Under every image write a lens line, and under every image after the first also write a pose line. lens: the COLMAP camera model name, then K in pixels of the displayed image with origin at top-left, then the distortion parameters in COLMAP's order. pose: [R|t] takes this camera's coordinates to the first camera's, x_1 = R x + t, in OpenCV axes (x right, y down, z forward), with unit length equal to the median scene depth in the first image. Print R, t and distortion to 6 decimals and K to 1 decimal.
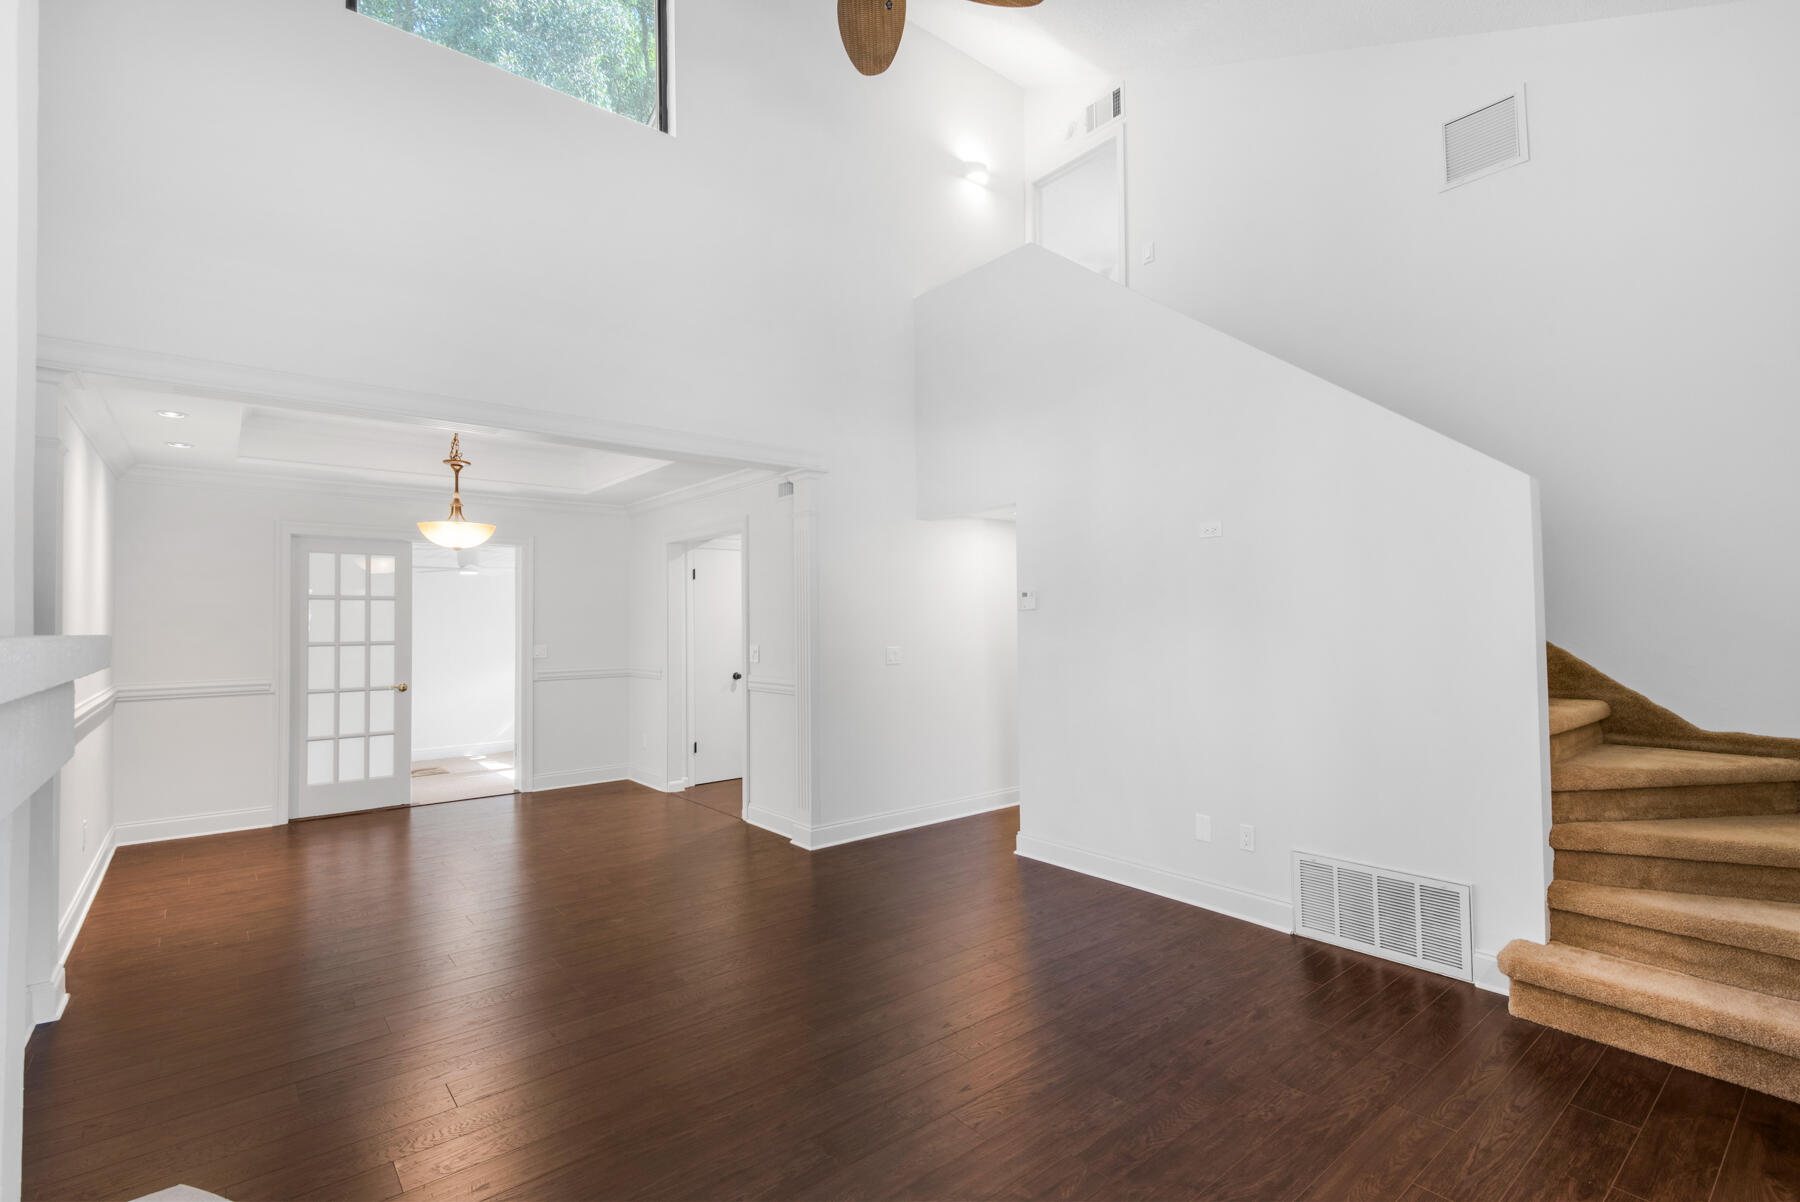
lens RADIAL K [[838.5, 0, 900.0], [0, 838.5, 601.0], [0, 0, 1]] dist [0.021070, 0.000033]
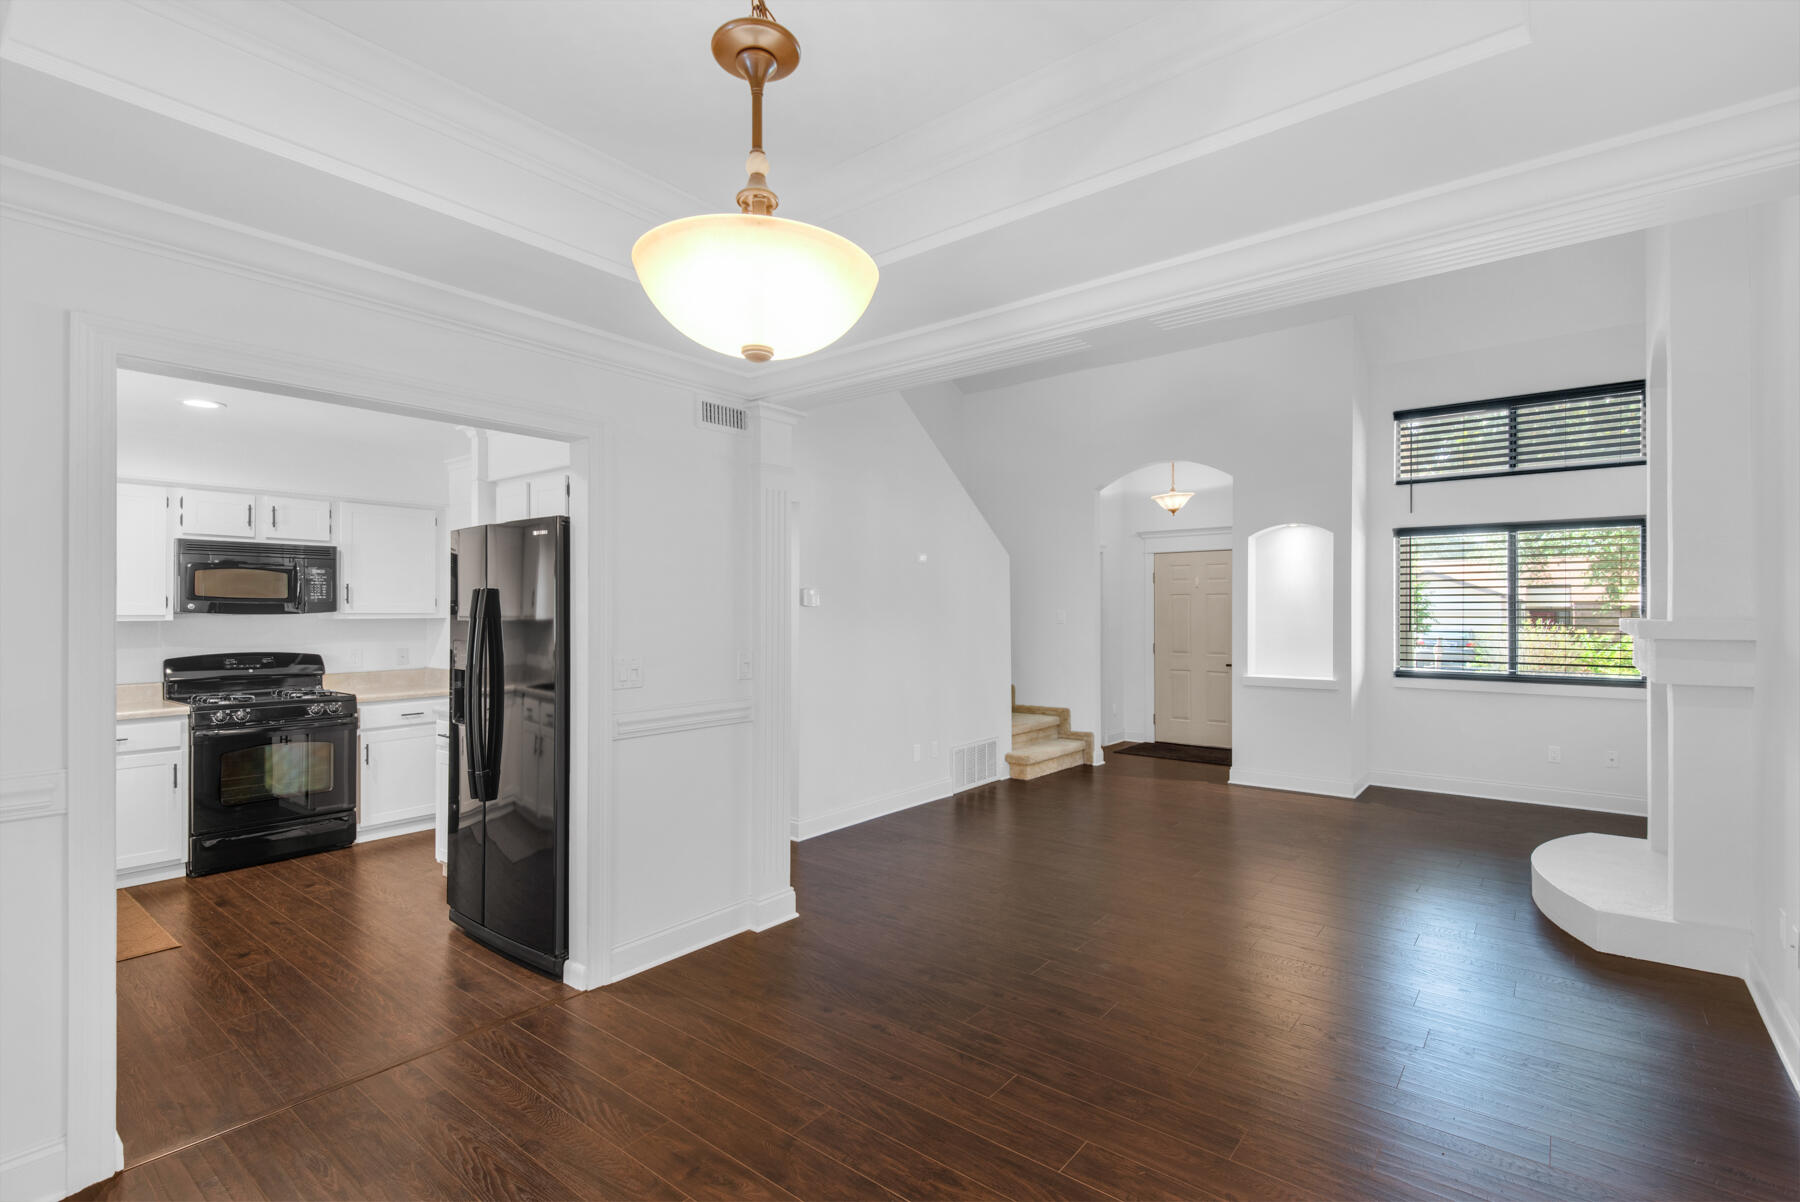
lens RADIAL K [[821.3, 0, 880.0], [0, 821.3, 607.2], [0, 0, 1]] dist [0.049082, 0.000084]
pose [[-0.193278, 0.015840, 0.981016, -0.684578], [-0.022206, 0.999543, -0.020514, 0.023942], [-0.980893, -0.025749, -0.192838, 0.854634]]
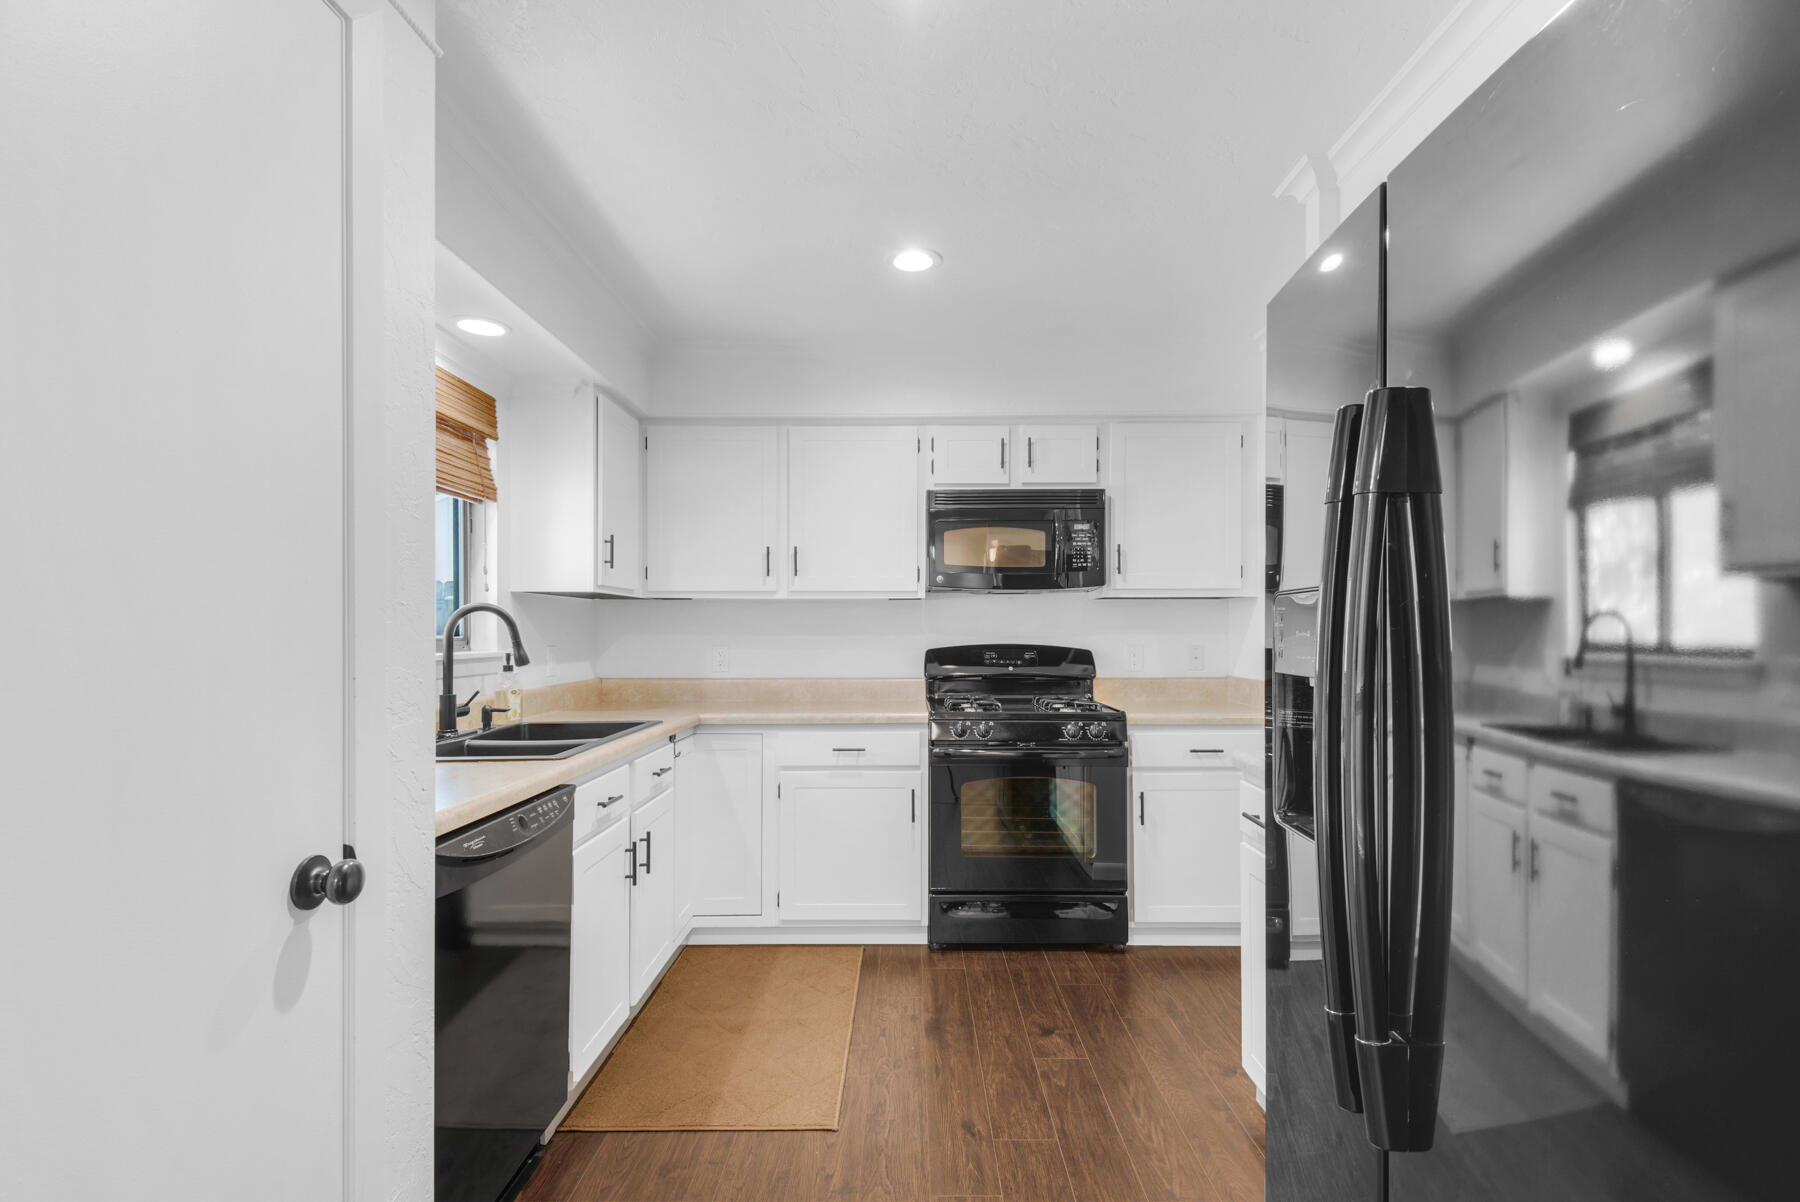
lens RADIAL K [[821.9, 0, 894.9], [0, 821.9, 636.9], [0, 0, 1]] dist [0.029956, -0.000438]
pose [[0.648695, 0.001950, 0.761046, -0.282574], [-0.020948, 0.999664, 0.015295, 0.051165], [-0.760761, -0.025864, 0.648517, 0.969682]]
